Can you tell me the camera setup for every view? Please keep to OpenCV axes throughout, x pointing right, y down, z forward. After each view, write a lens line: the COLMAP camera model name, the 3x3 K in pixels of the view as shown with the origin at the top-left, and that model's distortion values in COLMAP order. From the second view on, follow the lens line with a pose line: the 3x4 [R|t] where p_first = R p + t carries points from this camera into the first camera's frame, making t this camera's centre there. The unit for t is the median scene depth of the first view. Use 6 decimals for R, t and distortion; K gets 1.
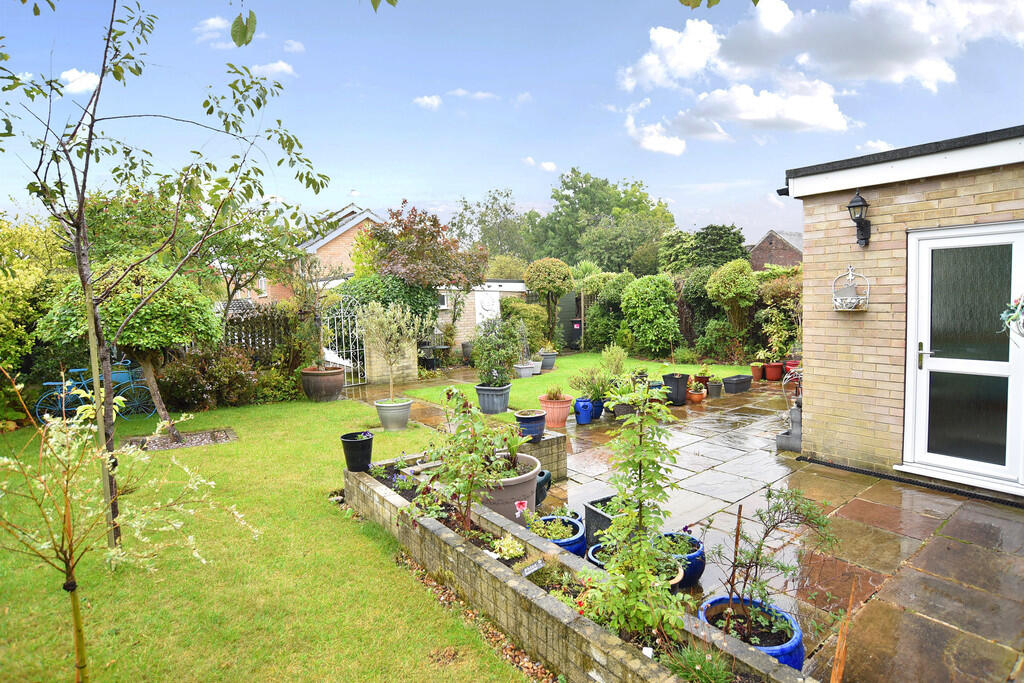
lens RADIAL K [[560.4, 0, 518.5], [0, 560.4, 337.8], [0, 0, 1]] dist [-0.001169, 0.020214]
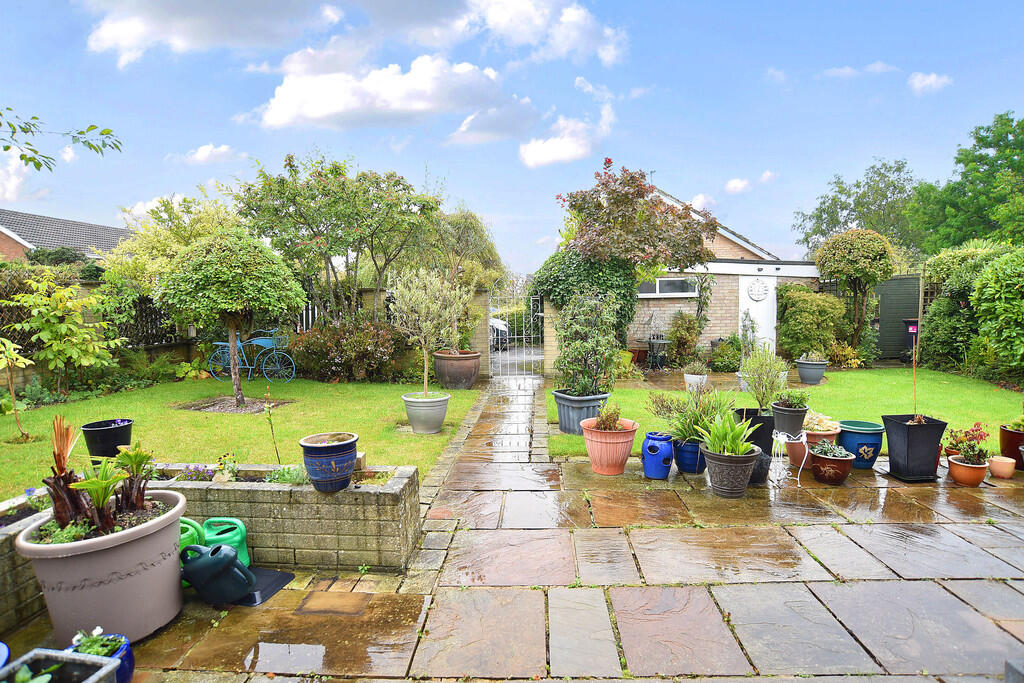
lens RADIAL K [[560.4, 0, 518.5], [0, 560.4, 337.8], [0, 0, 1]] dist [-0.001169, 0.020214]
pose [[0.813120, 0.064992, -0.578457, 0.128036], [-0.061284, 0.997783, 0.025959, 0.001950], [0.578861, 0.014343, 0.815300, 0.176152]]
